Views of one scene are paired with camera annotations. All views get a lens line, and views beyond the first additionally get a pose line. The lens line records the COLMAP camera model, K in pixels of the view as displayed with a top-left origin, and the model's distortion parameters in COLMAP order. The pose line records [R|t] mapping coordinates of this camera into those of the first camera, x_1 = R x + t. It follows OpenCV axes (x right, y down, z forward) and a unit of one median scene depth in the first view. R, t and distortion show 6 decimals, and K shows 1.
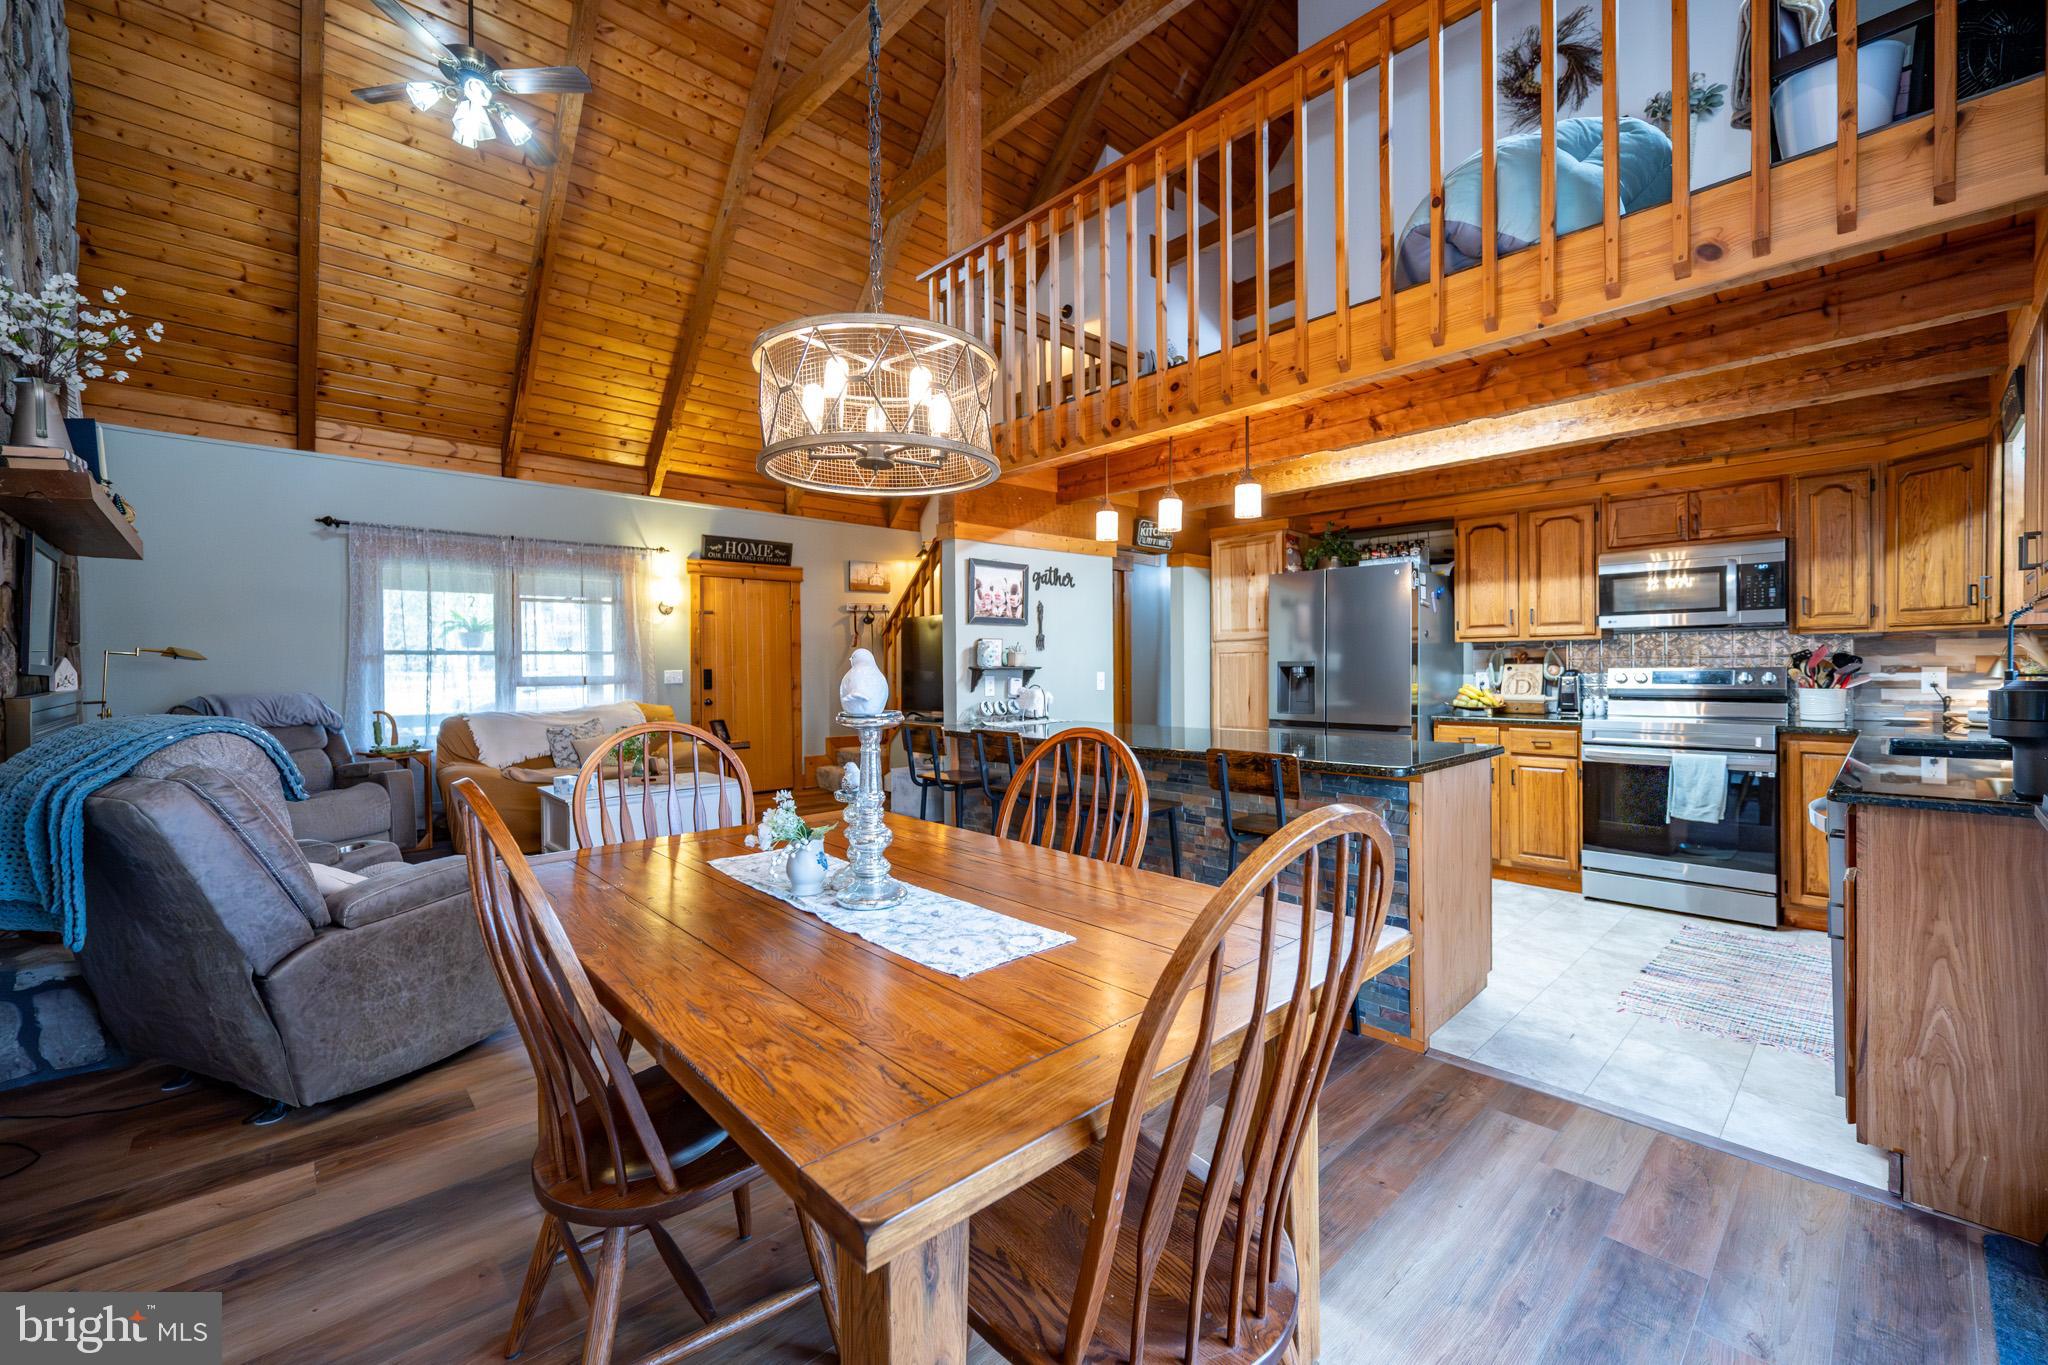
lens RADIAL K [[845.6, 0, 1079.7], [0, 845.6, 681.0], [0, 0, 1]] dist [-0.001242, 0.000366]
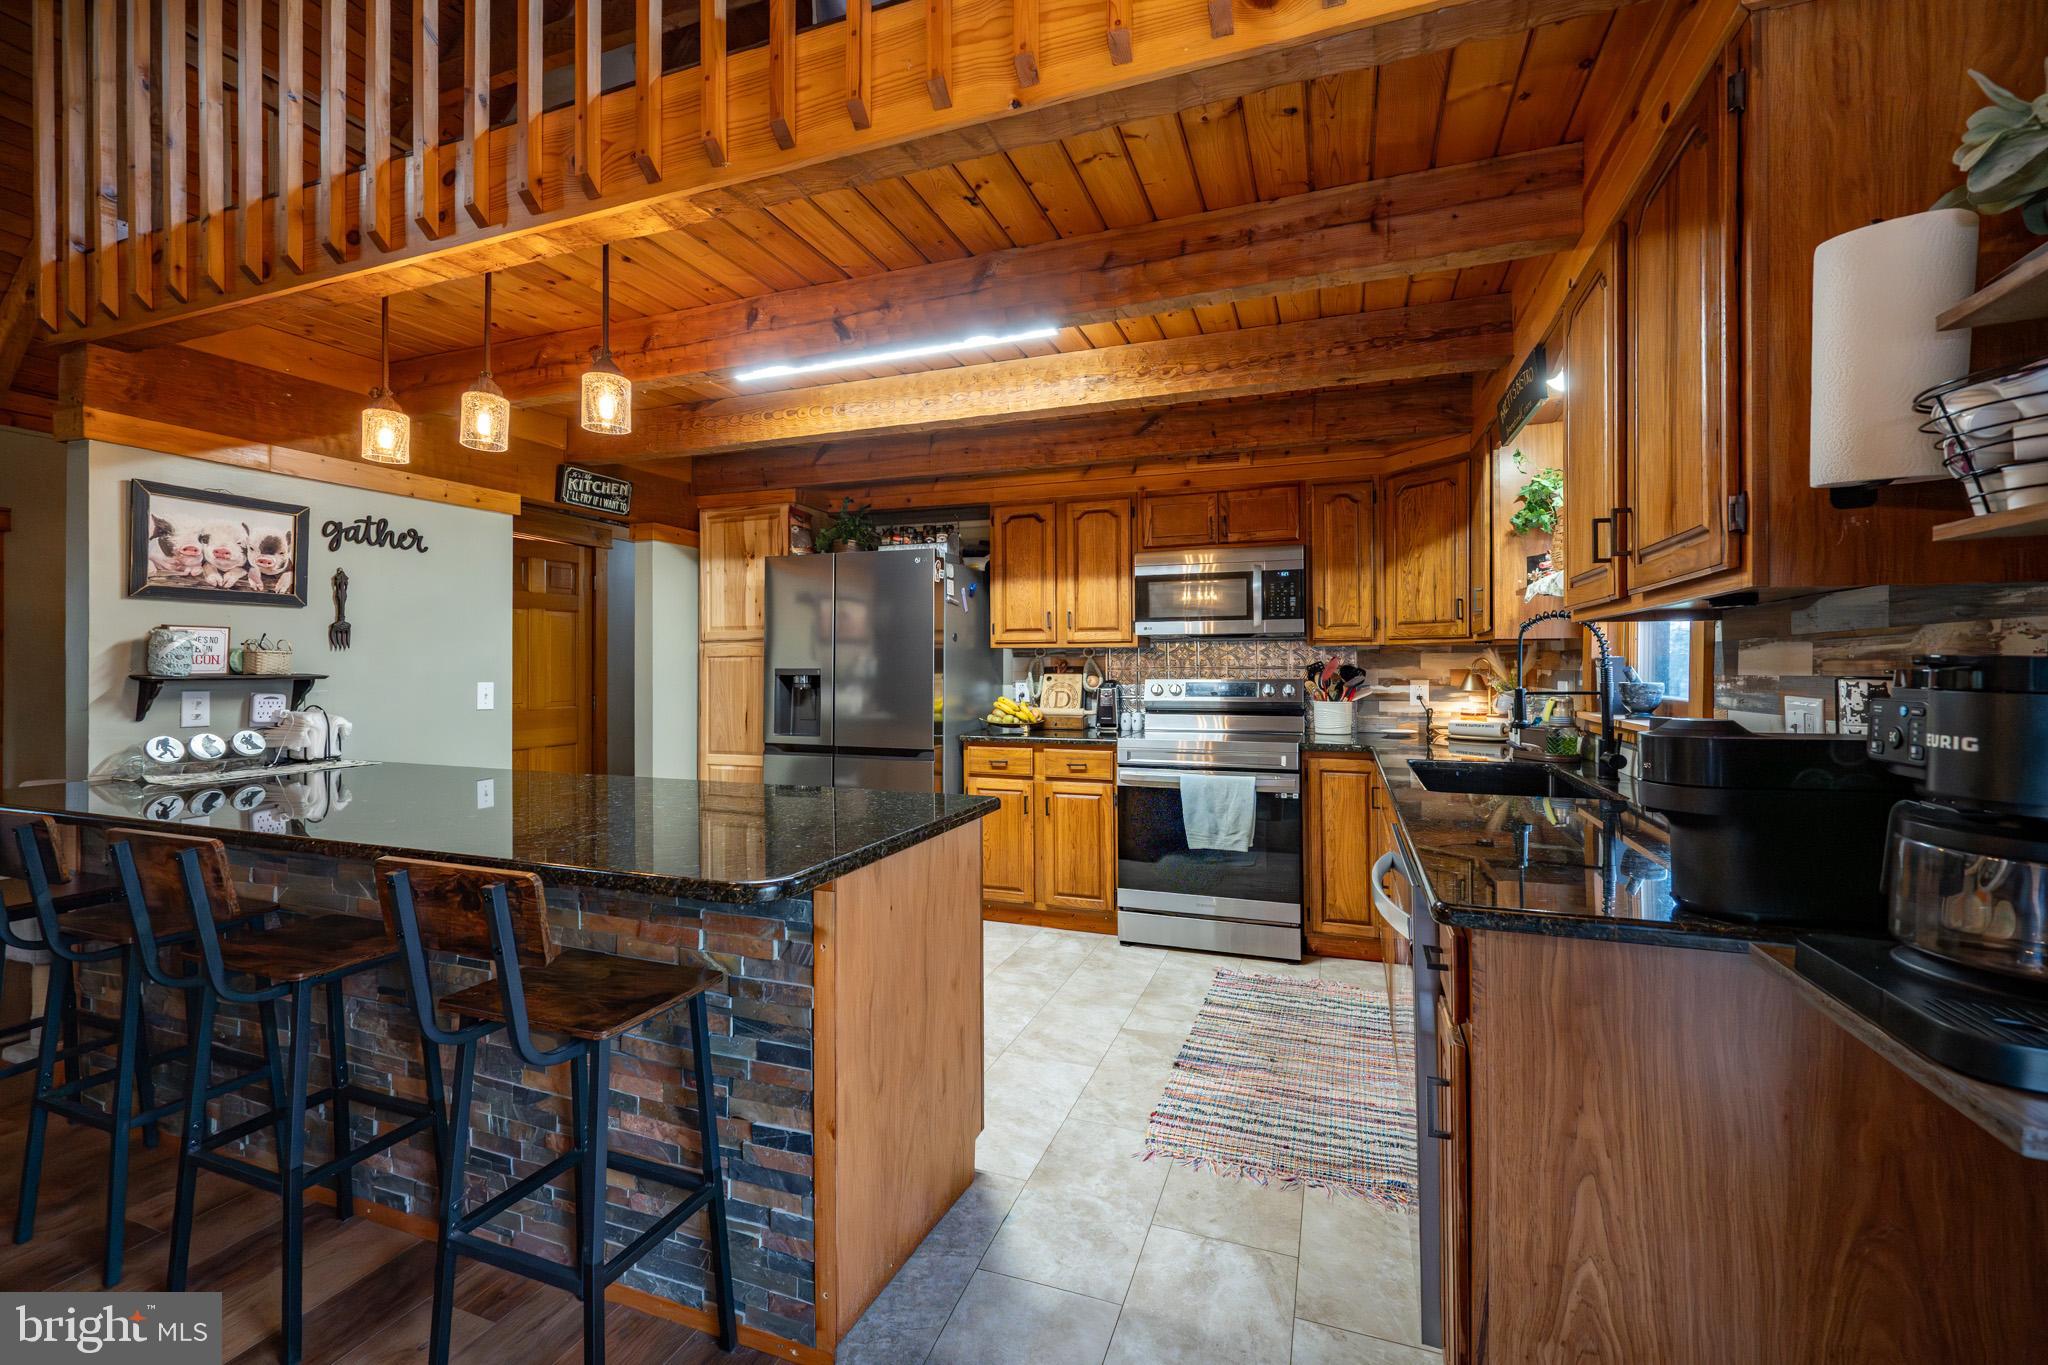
lens RADIAL K [[845.6, 0, 980.8], [0, 845.6, 663.5], [0, 0, 1]] dist [-0.001242, 0.000366]
pose [[0.937270, 0.011211, 0.348424, 0.165669], [-0.002472, 0.999671, -0.025515, -0.009941], [-0.348596, 0.023054, 0.936990, 0.240997]]
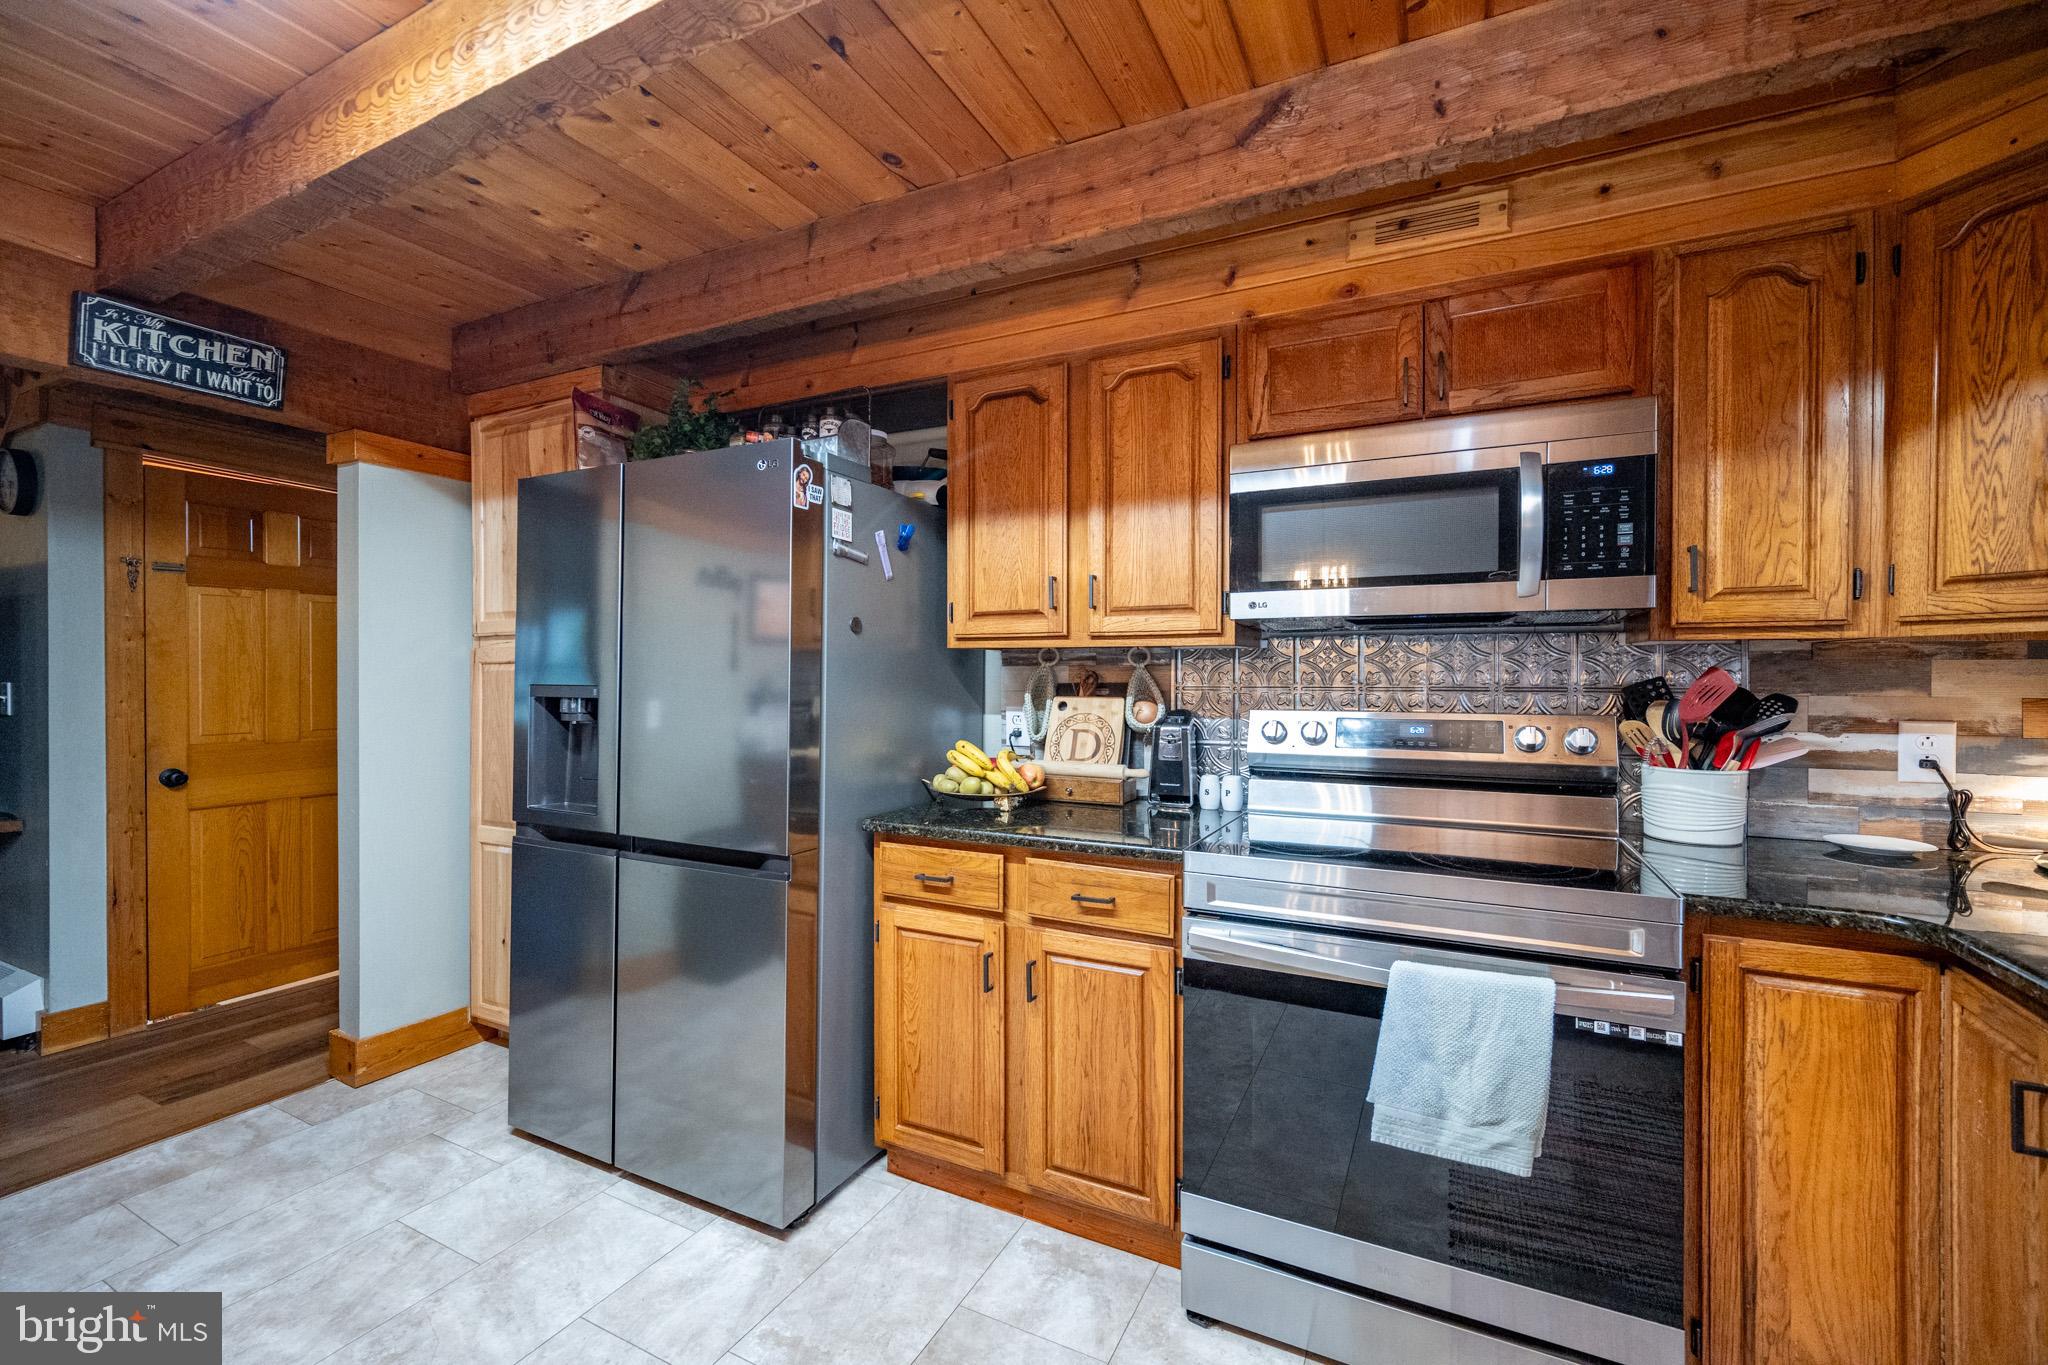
lens RADIAL K [[845.6, 0, 914.6], [0, 845.6, 680.6], [0, 0, 1]] dist [-0.001242, 0.000366]
pose [[0.984539, 0.014782, 0.174540, 0.435899], [-0.012527, 0.999823, -0.014011, -0.026869], [-0.174717, 0.011608, 0.984550, 0.690278]]
